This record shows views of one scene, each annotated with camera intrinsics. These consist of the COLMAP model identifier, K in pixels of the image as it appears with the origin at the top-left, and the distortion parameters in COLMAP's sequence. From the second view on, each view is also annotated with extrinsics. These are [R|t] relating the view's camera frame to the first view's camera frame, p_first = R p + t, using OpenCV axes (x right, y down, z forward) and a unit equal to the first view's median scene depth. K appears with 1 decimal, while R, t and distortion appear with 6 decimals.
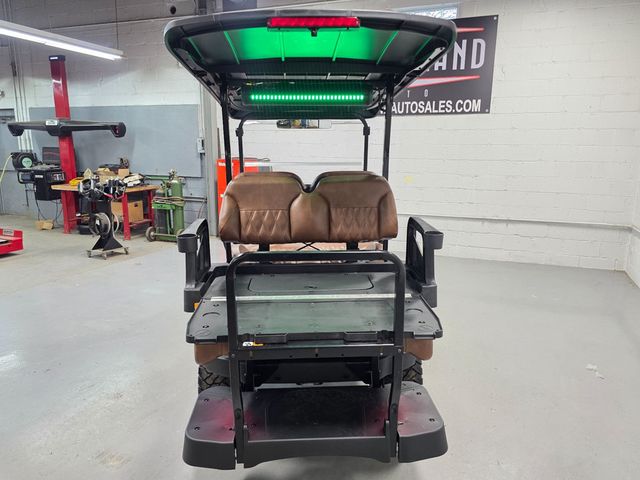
lens RADIAL K [[468.7, 0, 320.0], [0, 468.7, 240.0], [0, 0, 1]] dist [0.047062, -0.009475]
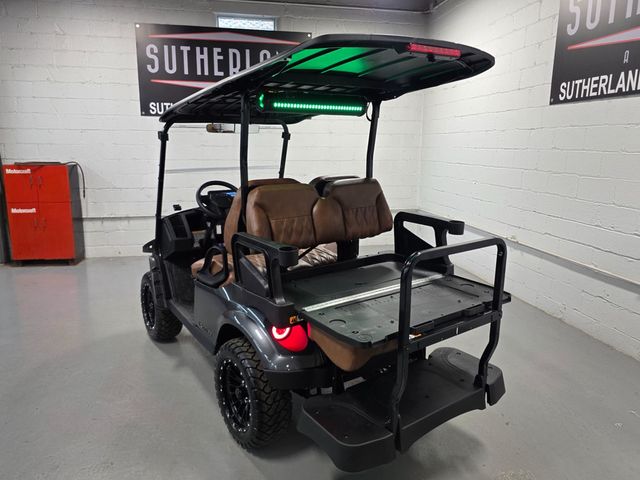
lens RADIAL K [[465.2, 0, 326.3], [0, 465.2, 236.2], [0, 0, 1]] dist [0.045858, -0.037656]
pose [[0.838967, -0.109894, 0.532971, -0.256729], [0.111457, 0.993335, 0.029370, -0.019293], [-0.532646, 0.034762, 0.845624, 0.051553]]
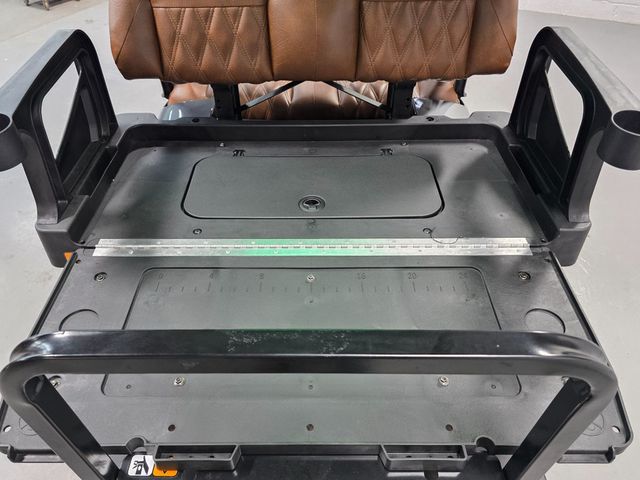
lens RADIAL K [[480.5, 0, 317.0], [0, 480.5, 254.4], [0, 0, 1]] dist [-0.001170, -0.004209]
pose [[0.998625, 0.036074, -0.038041, 0.002388], [-0.010039, 0.843774, 0.536605, -0.047153], [0.051456, -0.535486, 0.842975, 0.222159]]
